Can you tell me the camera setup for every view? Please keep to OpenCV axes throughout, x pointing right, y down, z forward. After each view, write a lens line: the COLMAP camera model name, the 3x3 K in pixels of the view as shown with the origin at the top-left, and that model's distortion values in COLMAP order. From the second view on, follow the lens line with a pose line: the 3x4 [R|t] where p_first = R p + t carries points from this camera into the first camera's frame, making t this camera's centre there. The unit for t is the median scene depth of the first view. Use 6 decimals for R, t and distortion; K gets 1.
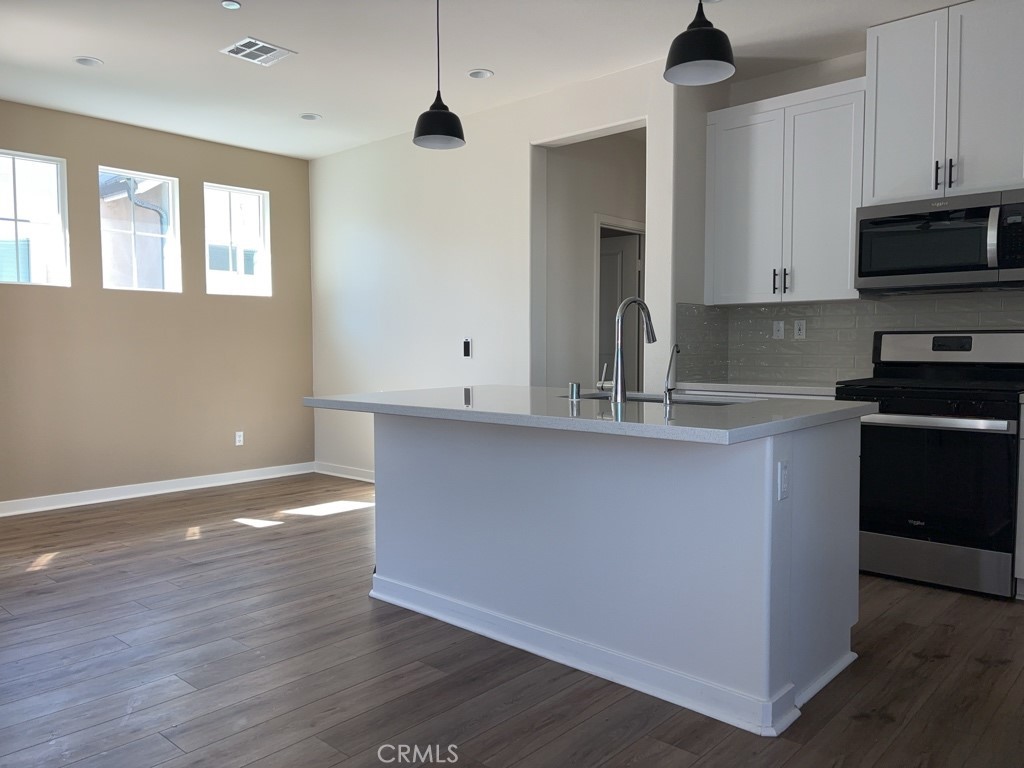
lens RADIAL K [[769.7, 0, 512.0], [0, 769.7, 384.0], [0, 0, 1]] dist [0.058460, -0.078584]
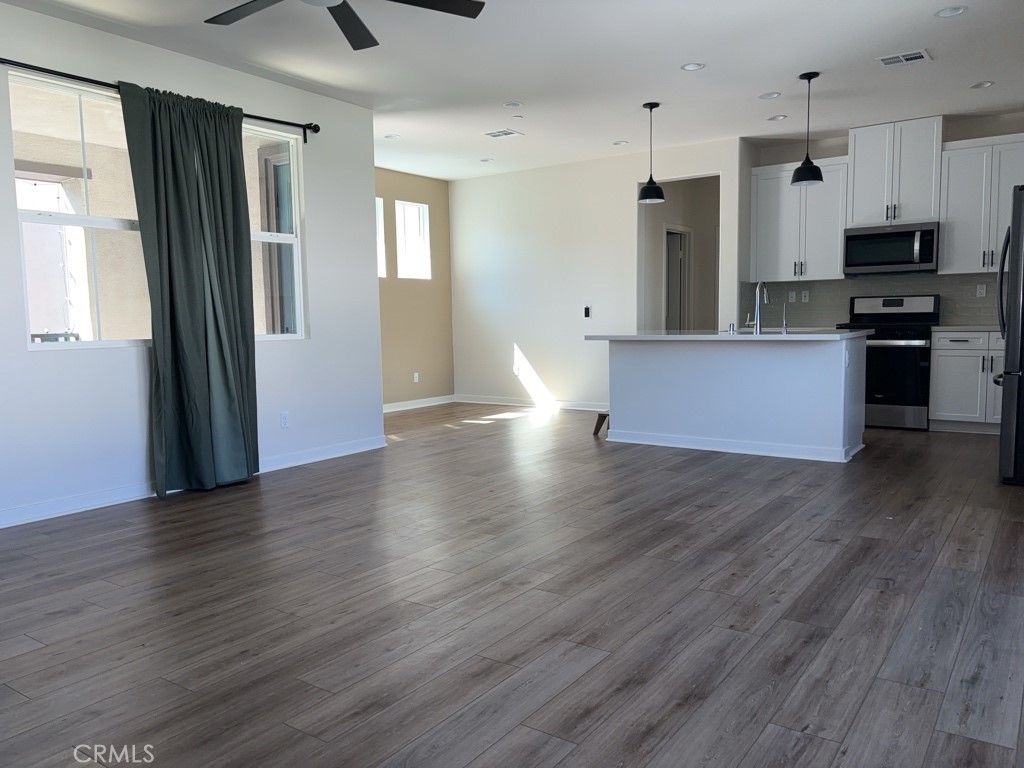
lens RADIAL K [[769.7, 0, 512.0], [0, 769.7, 384.0], [0, 0, 1]] dist [0.058460, -0.078584]
pose [[0.992011, -0.026435, 0.123348, -0.552146], [0.021937, 0.999049, 0.037682, 0.050127], [-0.124227, -0.034675, 0.991648, -0.707769]]
